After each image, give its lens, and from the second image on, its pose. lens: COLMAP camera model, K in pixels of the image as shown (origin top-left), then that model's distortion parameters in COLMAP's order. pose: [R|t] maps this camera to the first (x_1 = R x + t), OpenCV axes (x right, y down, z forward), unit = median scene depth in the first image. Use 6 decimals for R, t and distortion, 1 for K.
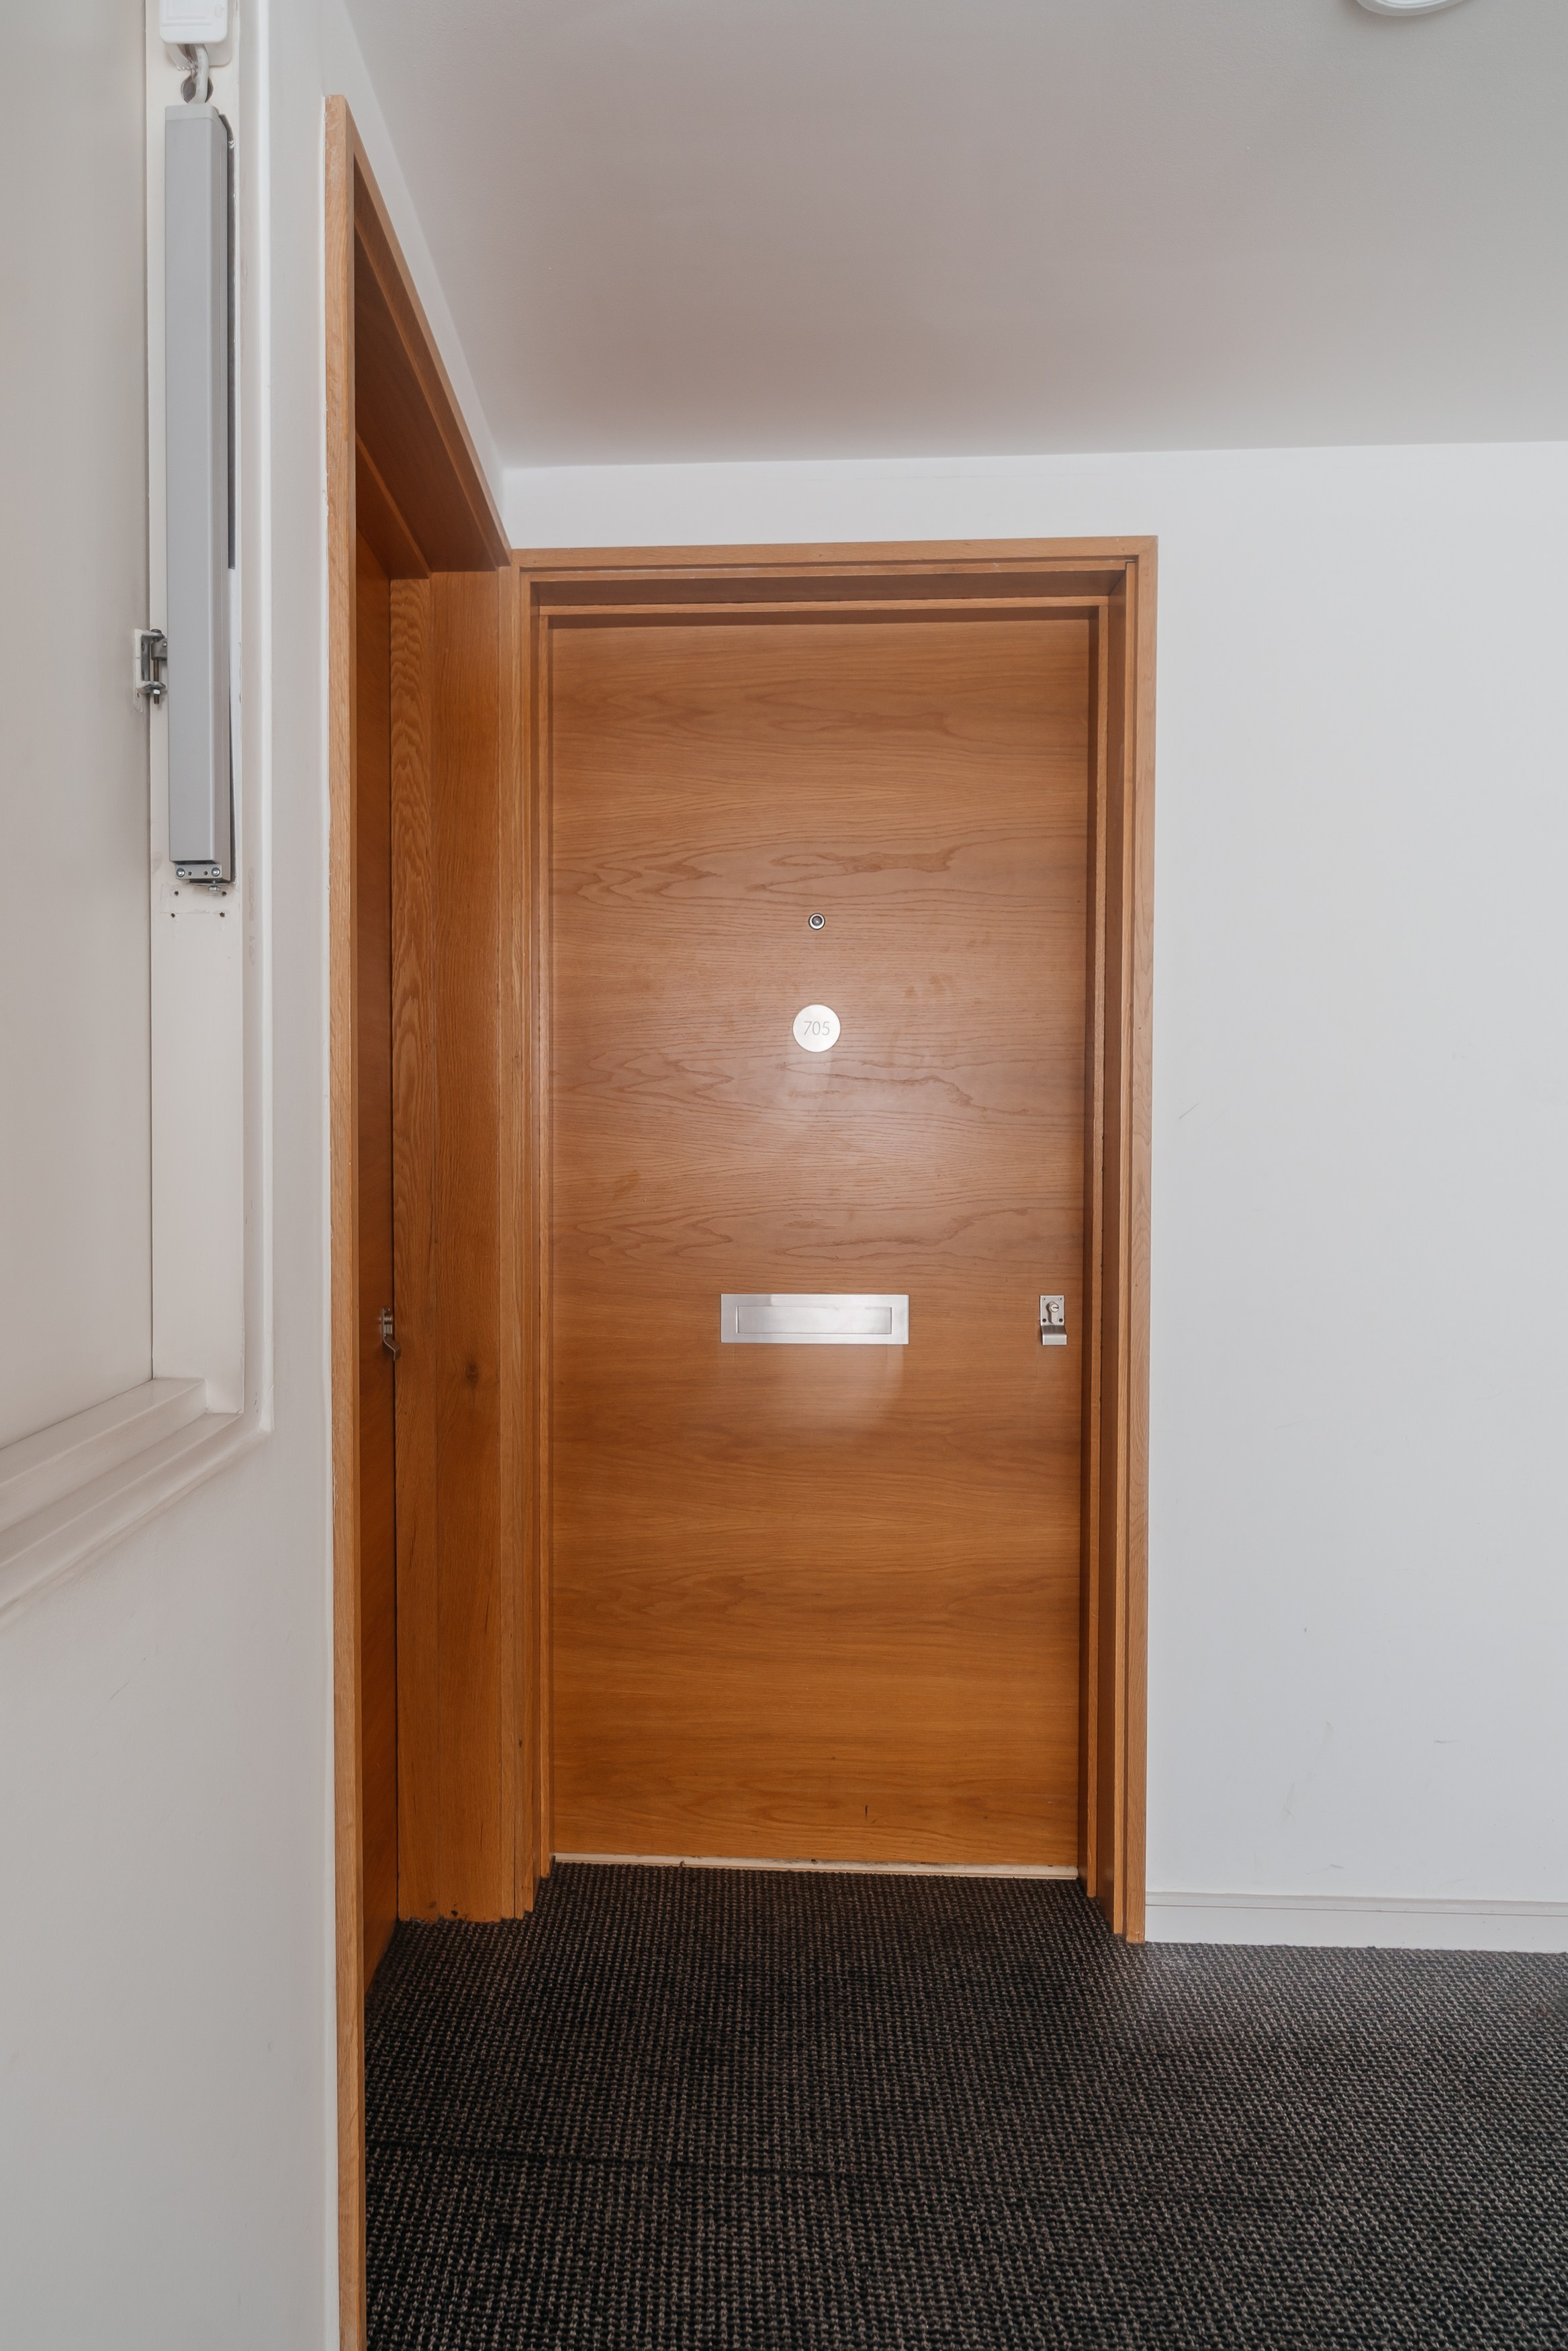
lens RADIAL K [[1758.6, 0, 784.0], [0, 1758.6, 1175.5], [0, 0, 1]] dist [-0.006778, -0.000583]
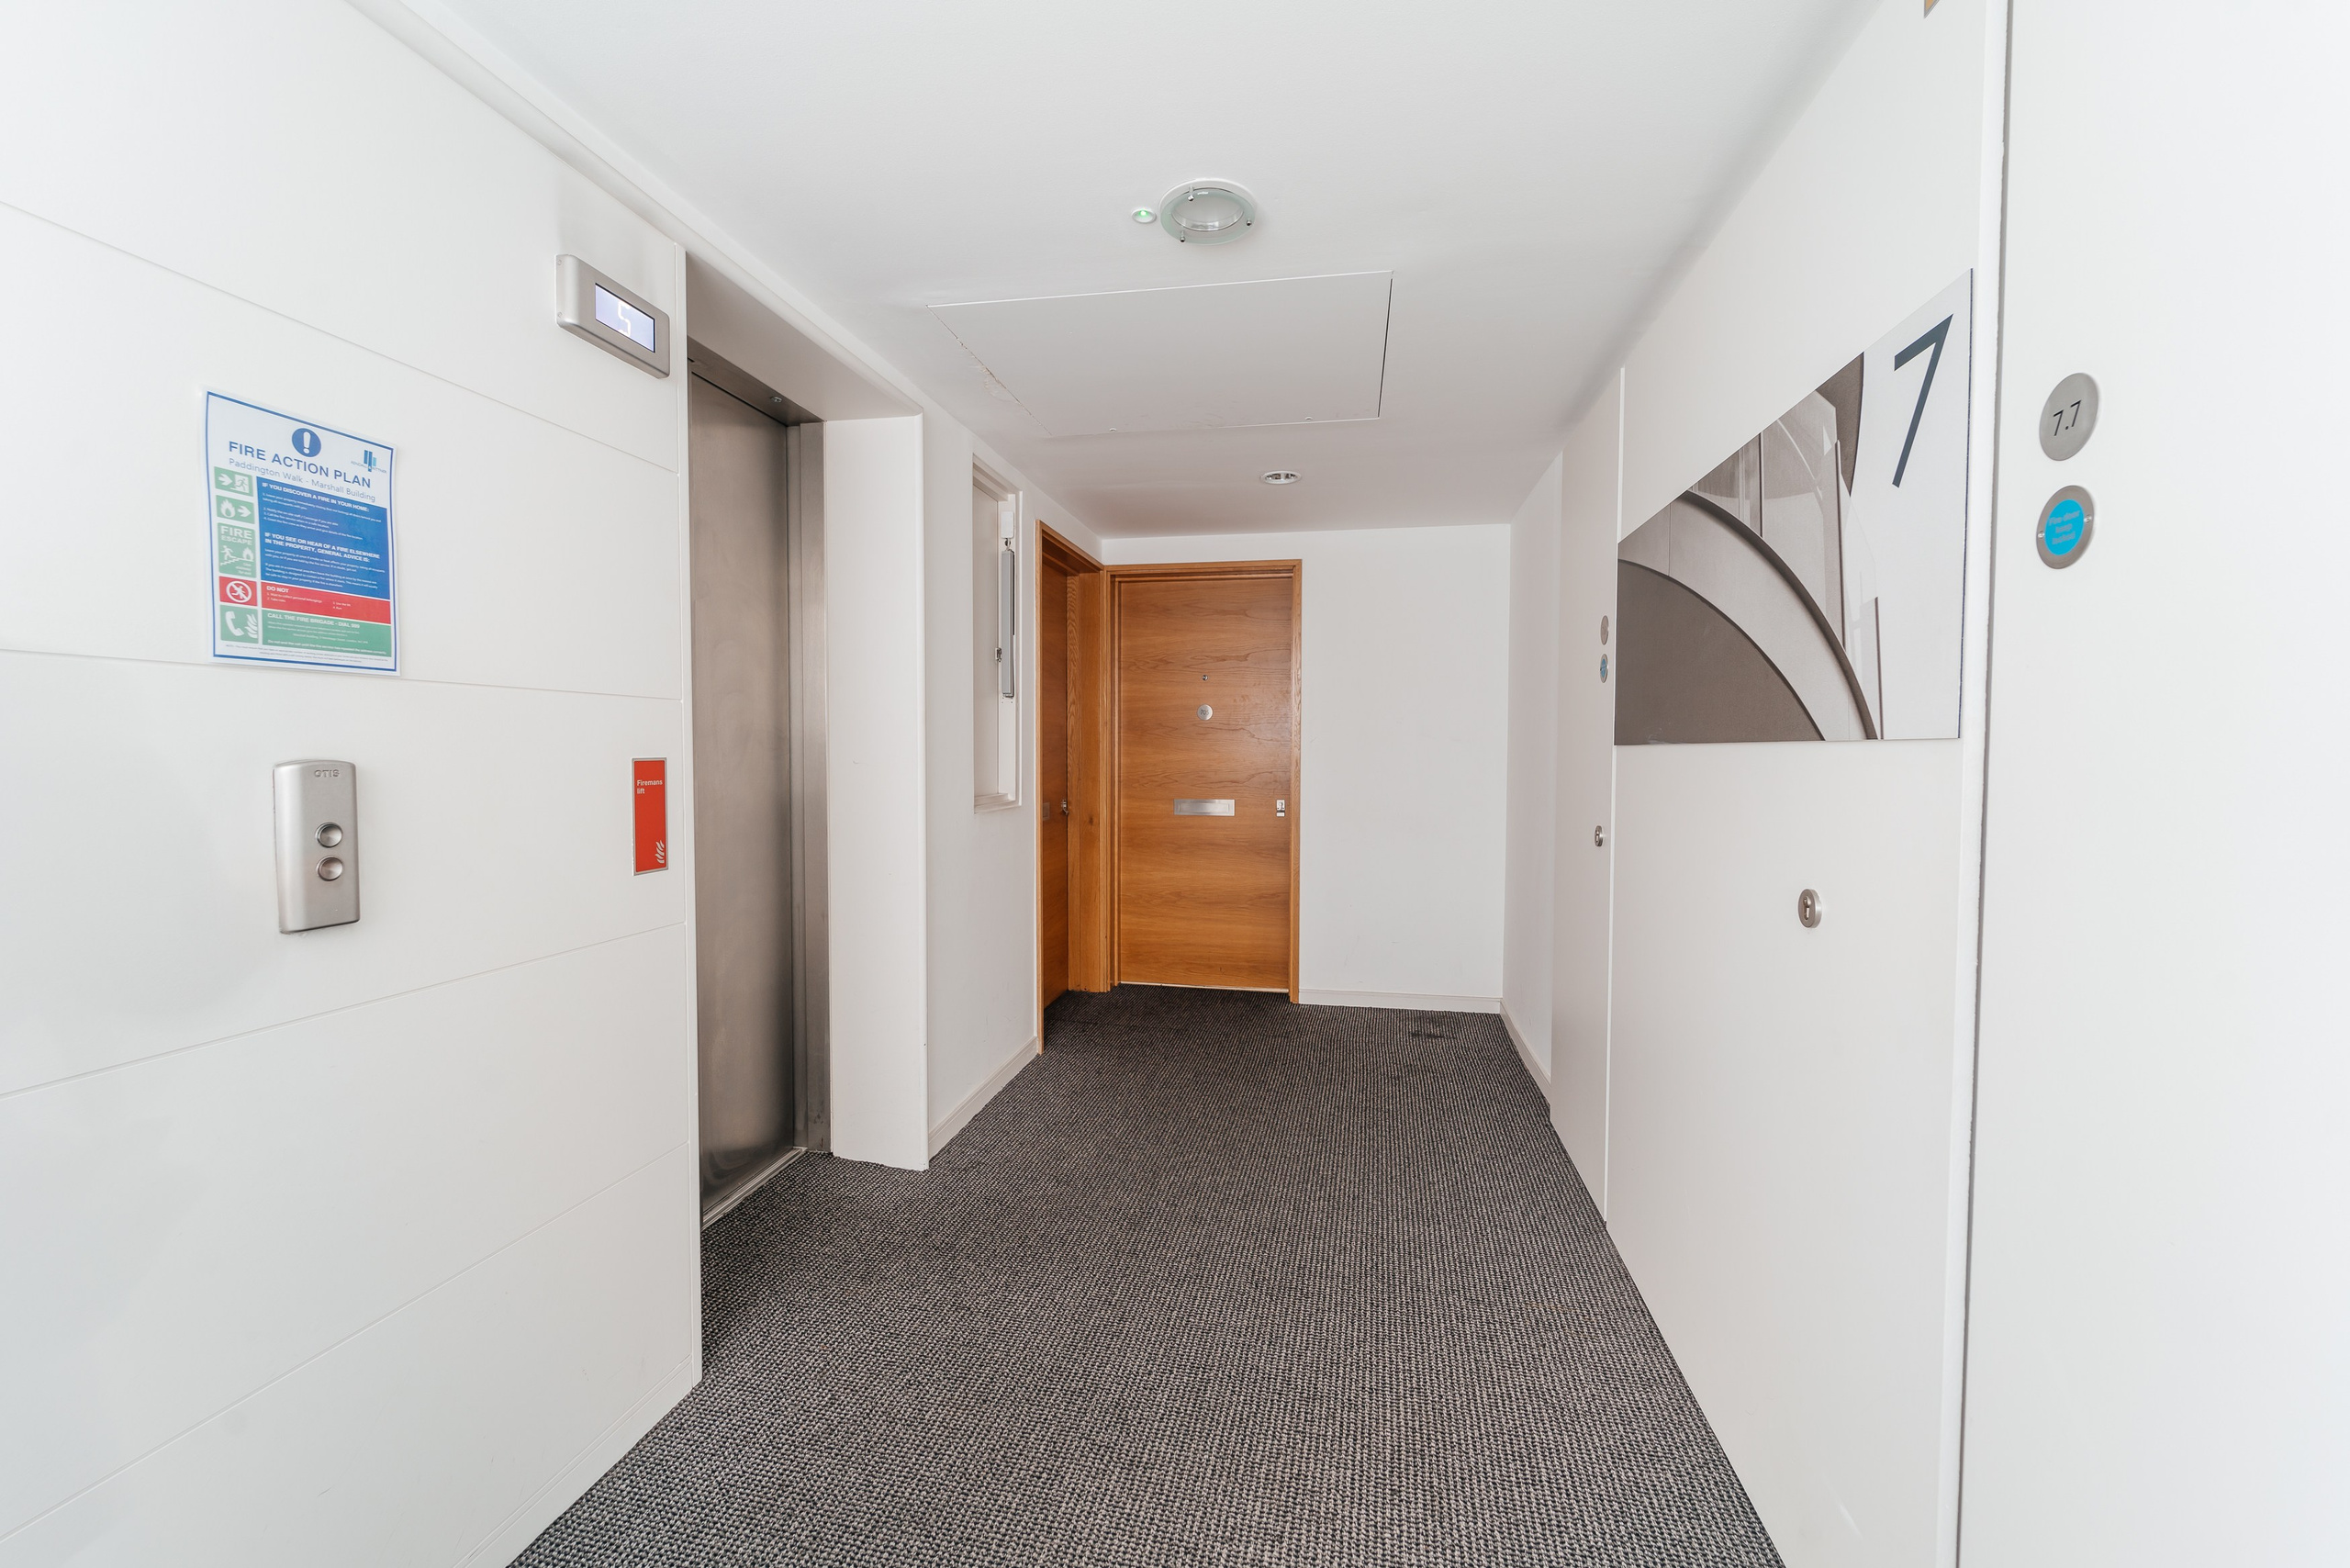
lens RADIAL K [[946.9, 0, 1186.6], [0, 946.9, 782.7], [0, 0, 1]] dist [0.001276, -0.000742]
pose [[0.989947, 0.009332, -0.141129, 0.225552], [-0.007821, 0.999906, 0.011255, 0.020966], [0.141220, -0.010038, 0.989927, -0.652911]]
